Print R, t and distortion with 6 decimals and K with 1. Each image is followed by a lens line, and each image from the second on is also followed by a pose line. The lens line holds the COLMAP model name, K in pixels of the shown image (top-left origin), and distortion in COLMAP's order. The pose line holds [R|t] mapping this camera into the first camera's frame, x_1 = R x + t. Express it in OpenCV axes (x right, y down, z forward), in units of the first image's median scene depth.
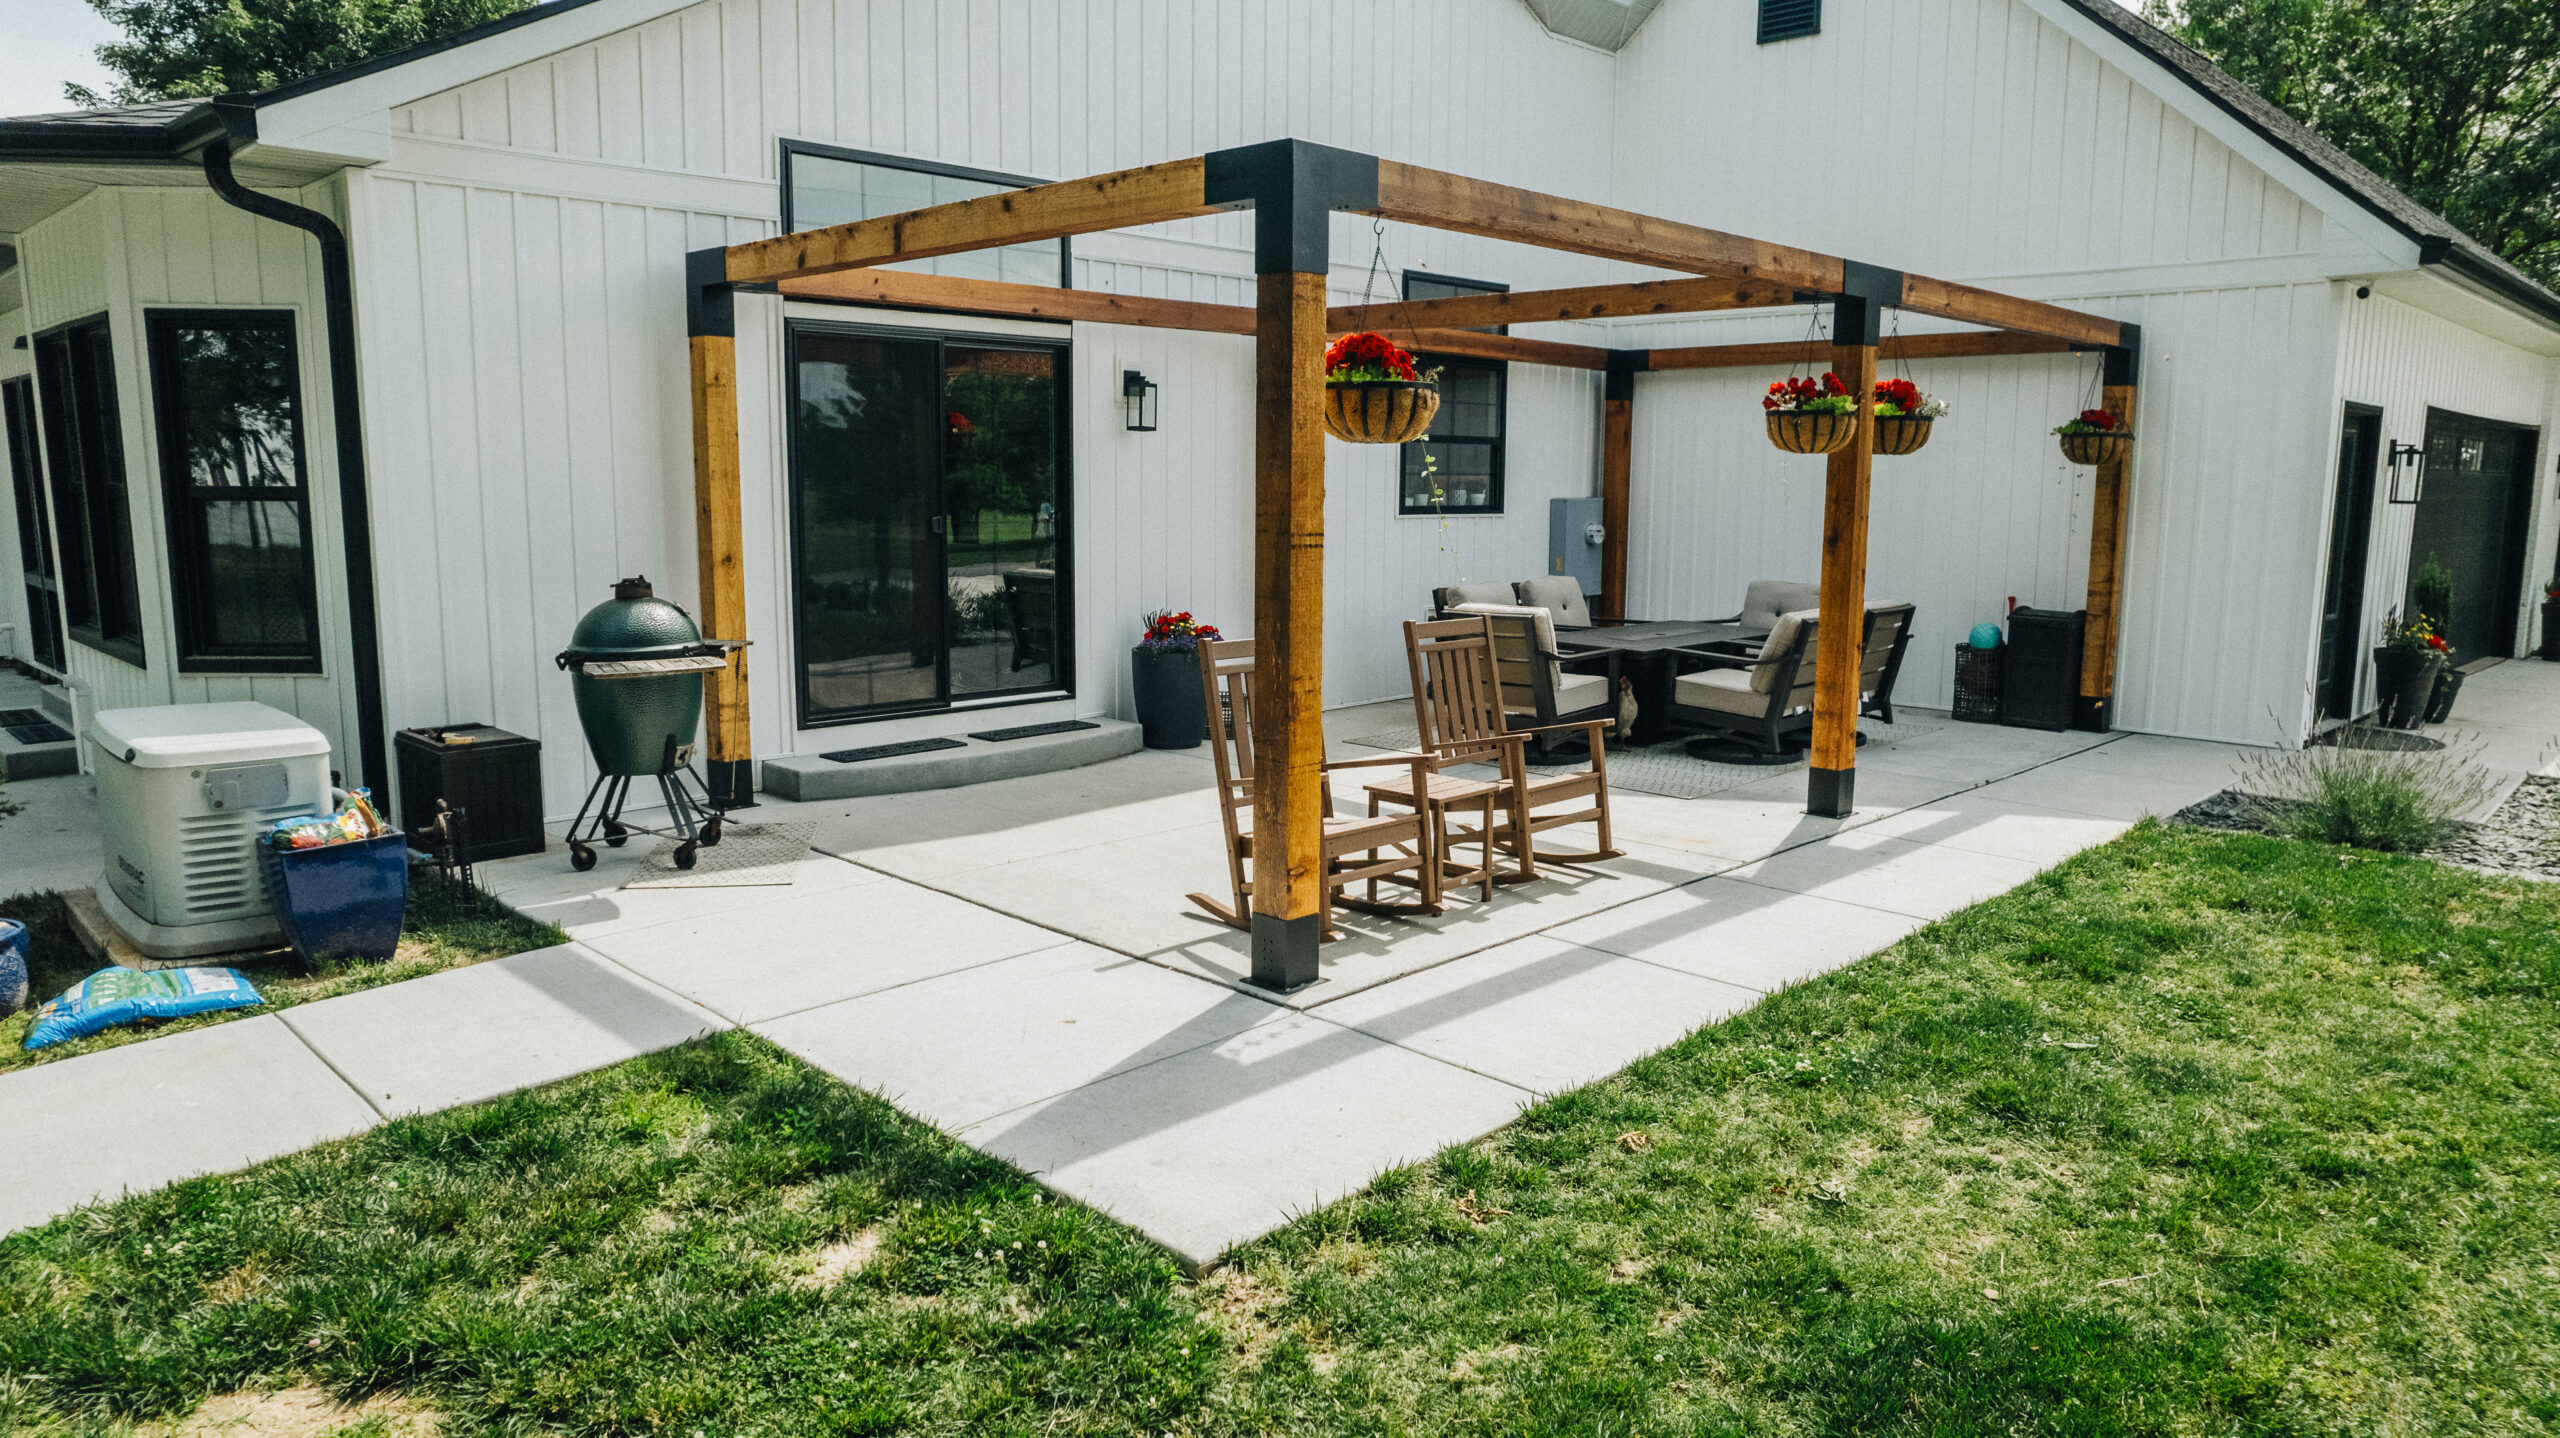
lens RADIAL K [[1638.9, 0, 1287.2], [0, 1638.9, 722.6], [0, 0, 1]] dist [-0.078082, 0.070765]
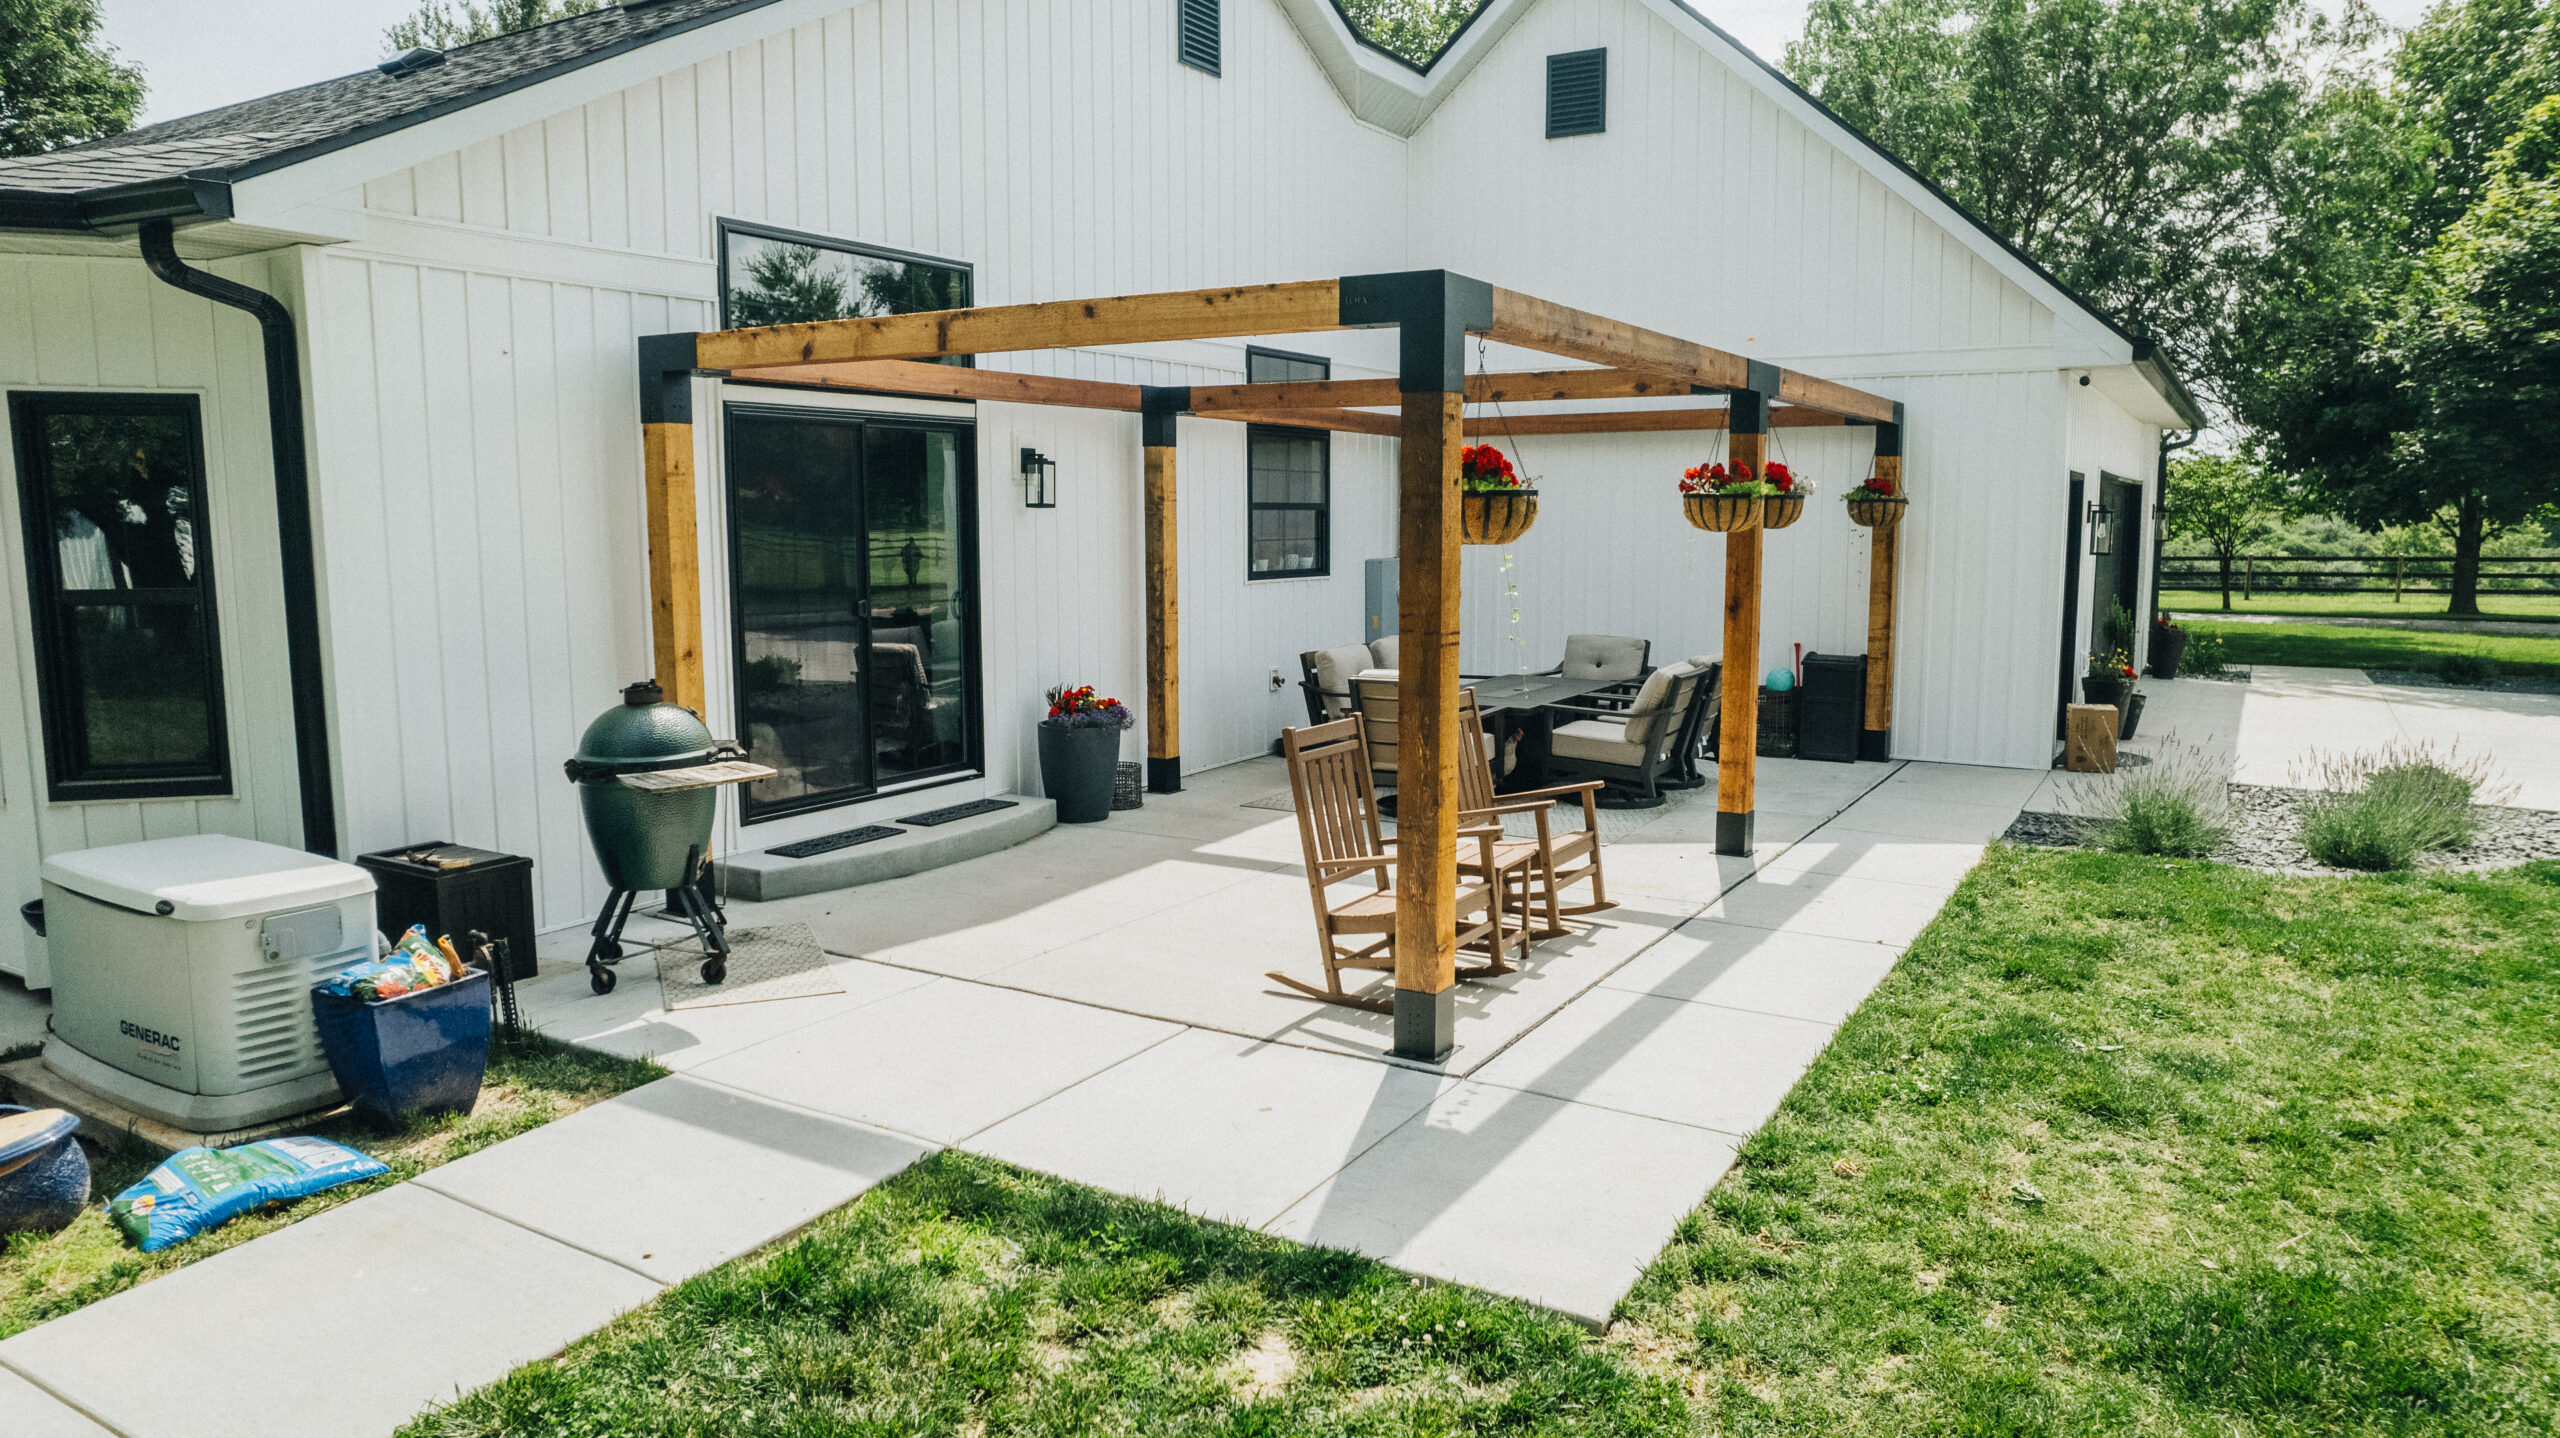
lens RADIAL K [[1638.9, 0, 1287.2], [0, 1638.9, 722.6], [0, 0, 1]] dist [-0.078082, 0.070765]
pose [[0.972026, -0.039565, 0.231519, -0.297006], [0.044653, 0.998862, -0.016777, -0.037703], [-0.230592, 0.026646, 0.972686, -0.016378]]
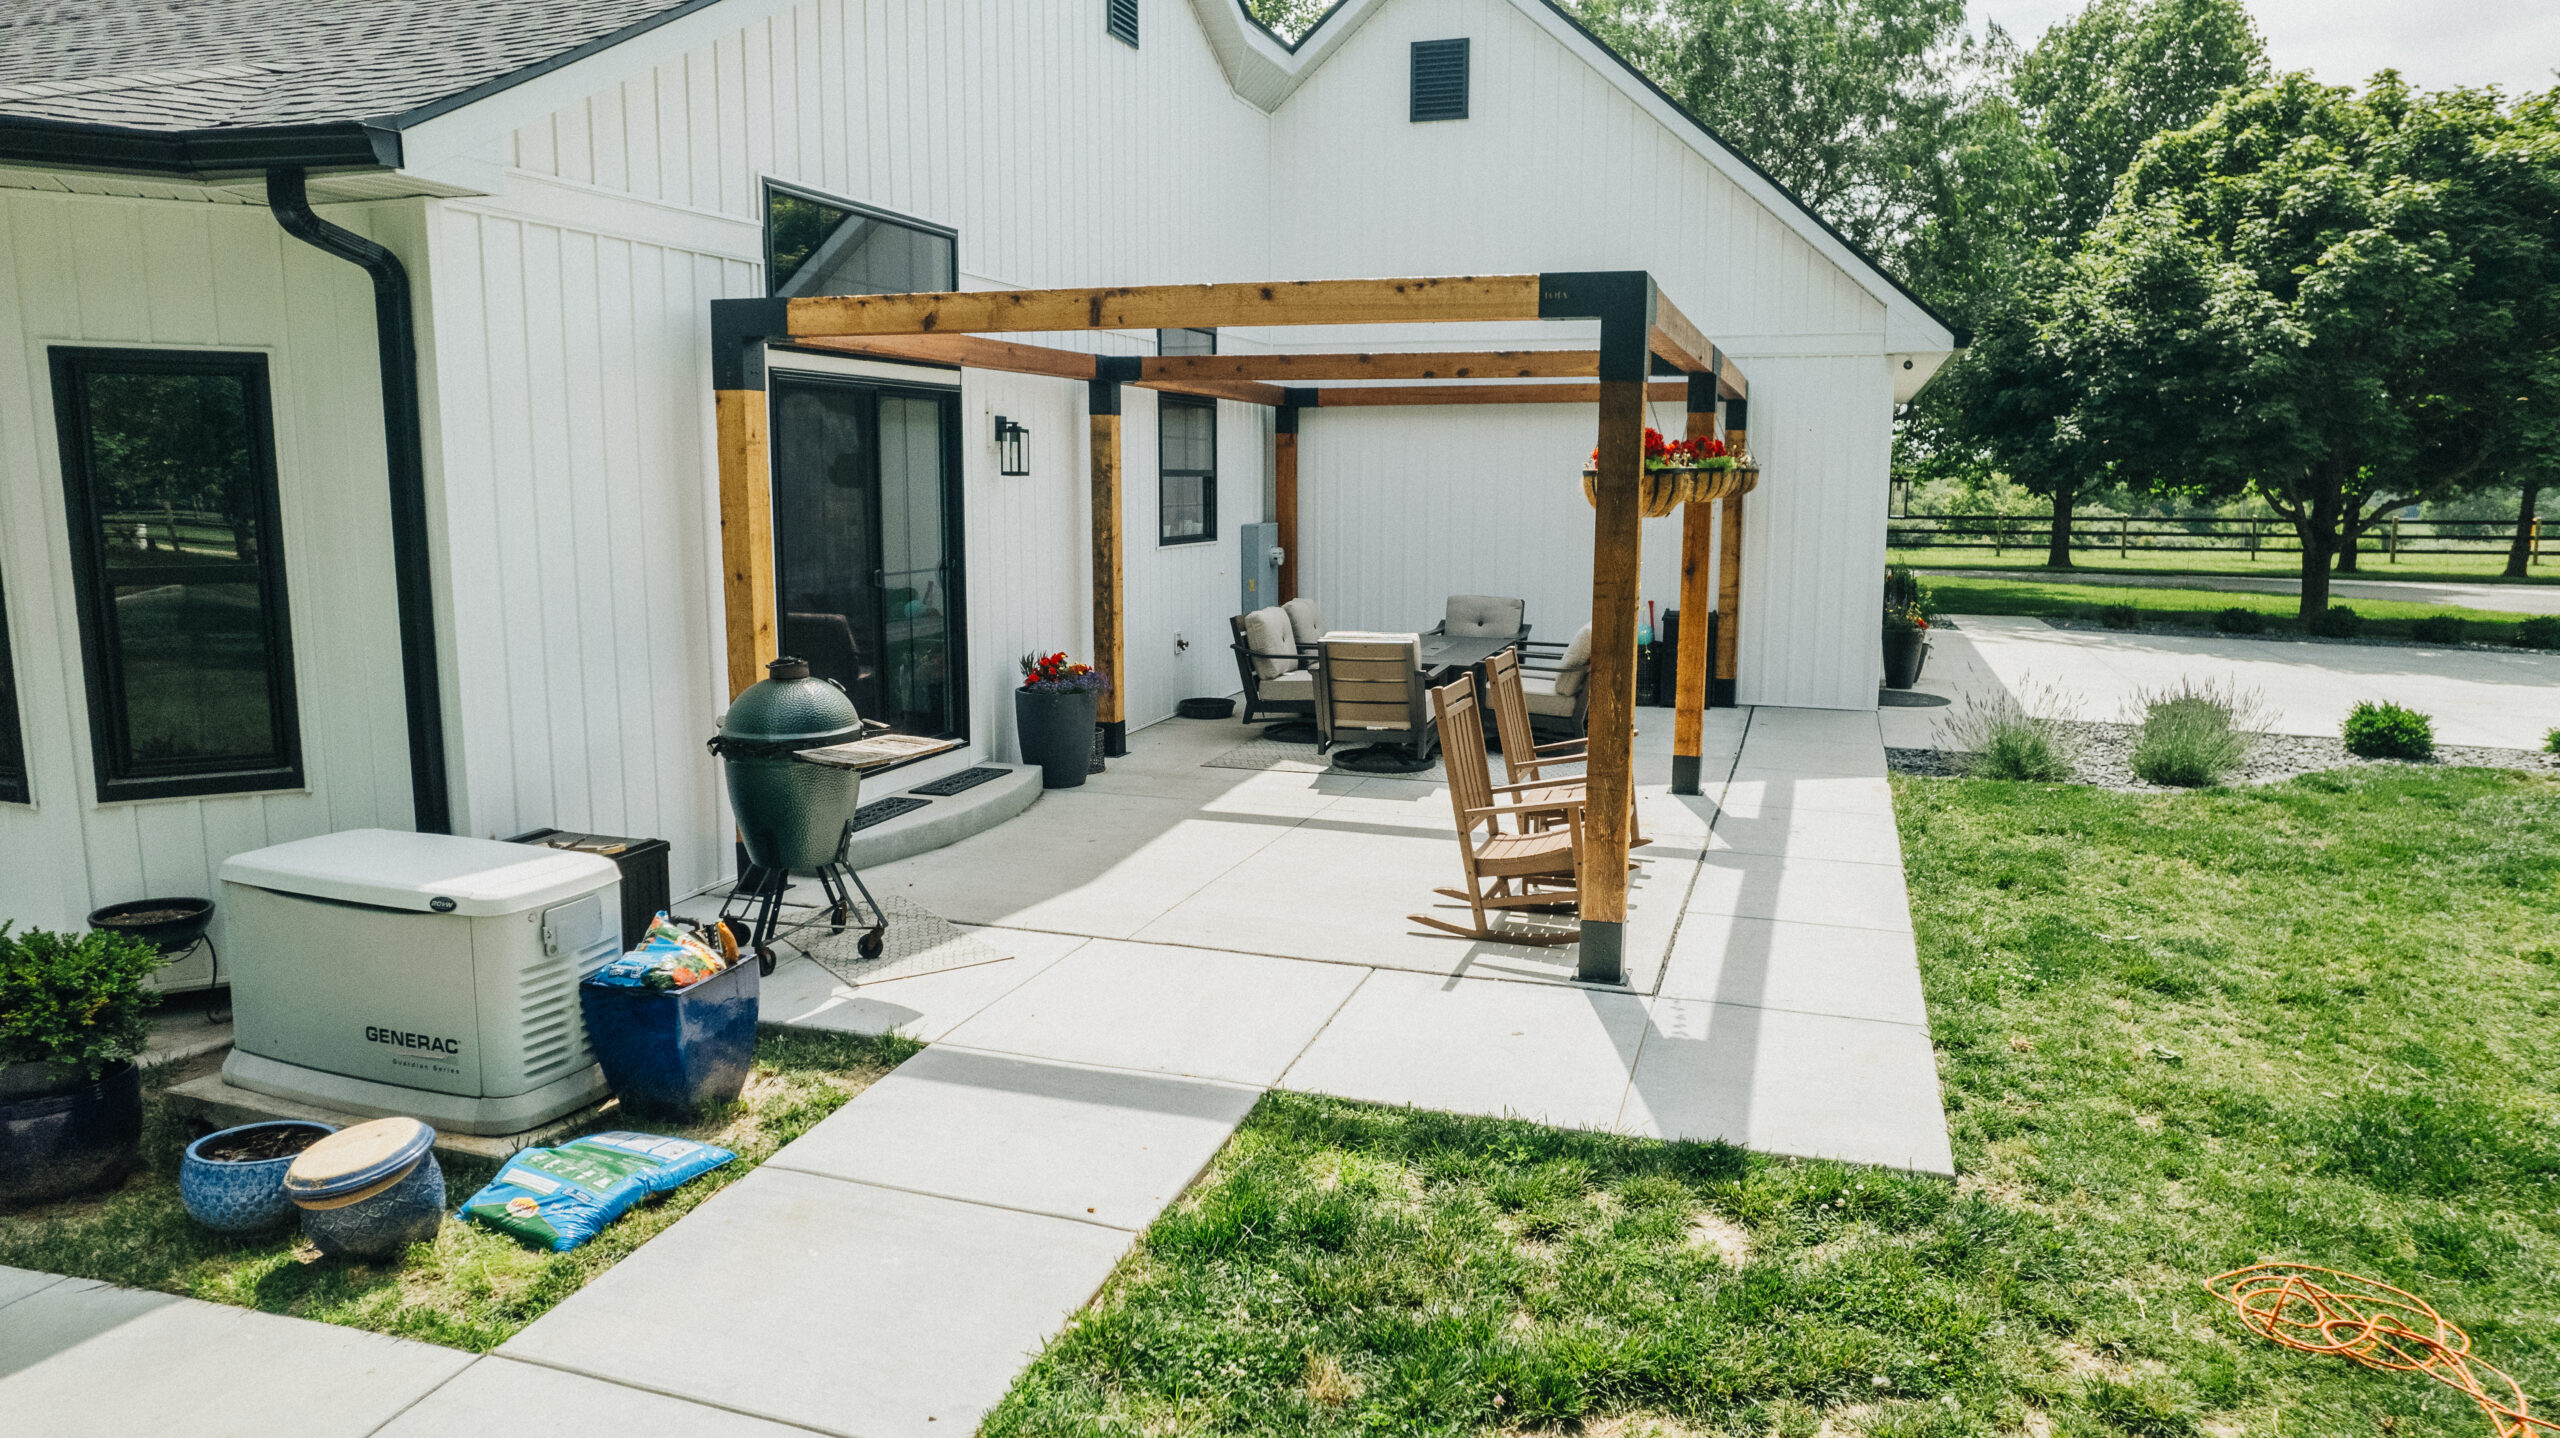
lens RADIAL K [[1638.9, 0, 1287.2], [0, 1638.9, 722.6], [0, 0, 1]] dist [-0.078082, 0.070765]
pose [[0.896804, -0.072161, 0.436503, -0.644912], [0.070322, 0.997316, 0.020394, -0.058162], [-0.436803, 0.012406, 0.899472, 0.033996]]
